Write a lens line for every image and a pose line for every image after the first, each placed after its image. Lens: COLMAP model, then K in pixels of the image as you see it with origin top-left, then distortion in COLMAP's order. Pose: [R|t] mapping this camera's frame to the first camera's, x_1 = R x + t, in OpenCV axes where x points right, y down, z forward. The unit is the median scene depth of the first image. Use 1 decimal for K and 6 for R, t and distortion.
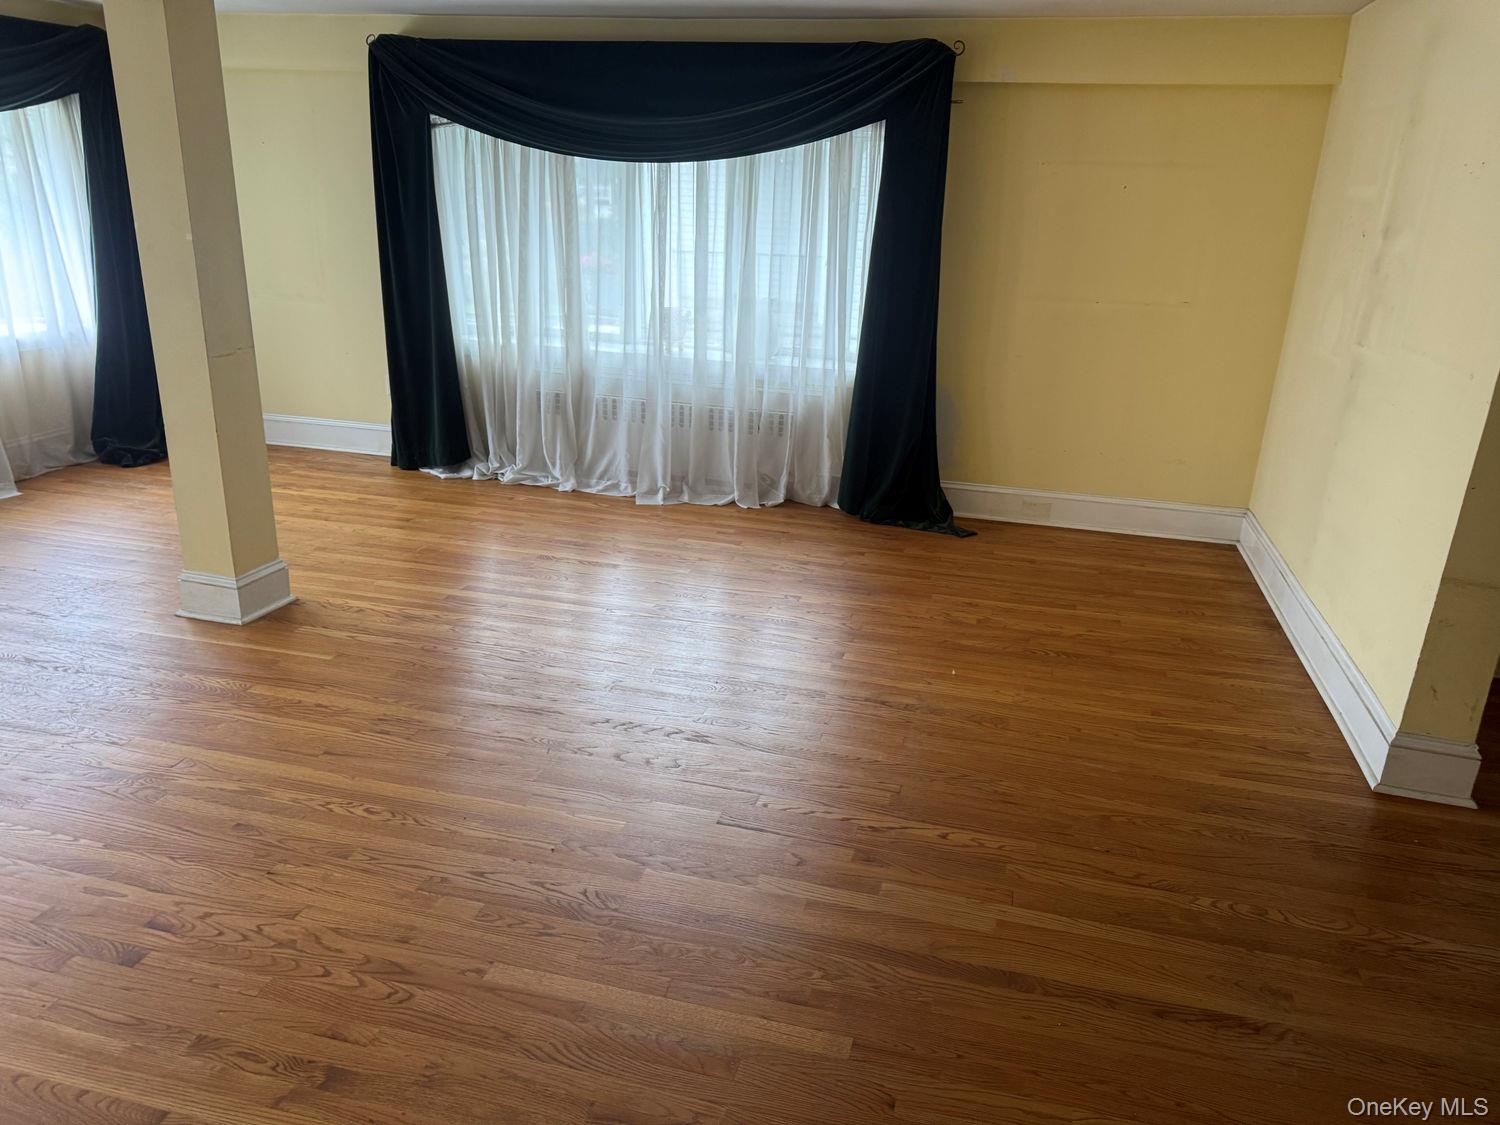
lens RADIAL K [[1059.5, 0, 760.6], [0, 1059.5, 550.9], [0, 0, 1]] dist [0.058243, -0.068384]
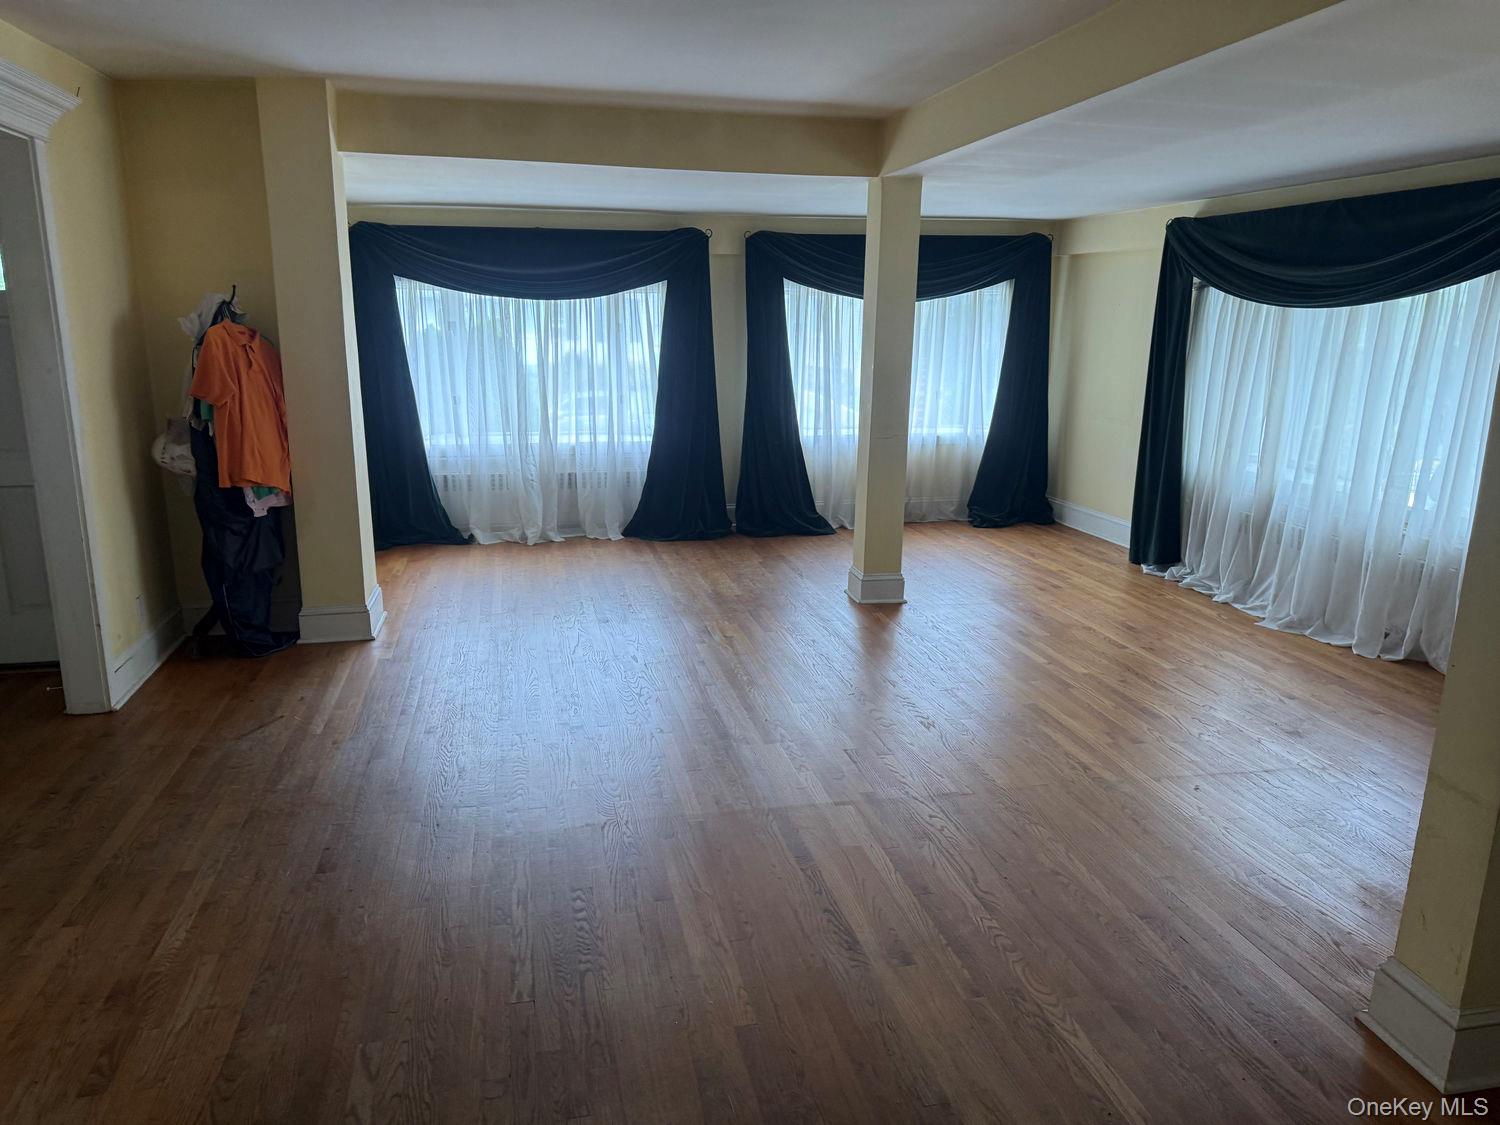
lens RADIAL K [[1059.5, 0, 760.6], [0, 1059.5, 550.9], [0, 0, 1]] dist [0.058243, -0.068384]
pose [[0.461419, 0.161434, -0.872371, 0.563096], [-0.281895, 0.959026, 0.028369, -0.006222], [0.841206, 0.232827, 0.488020, 0.068892]]
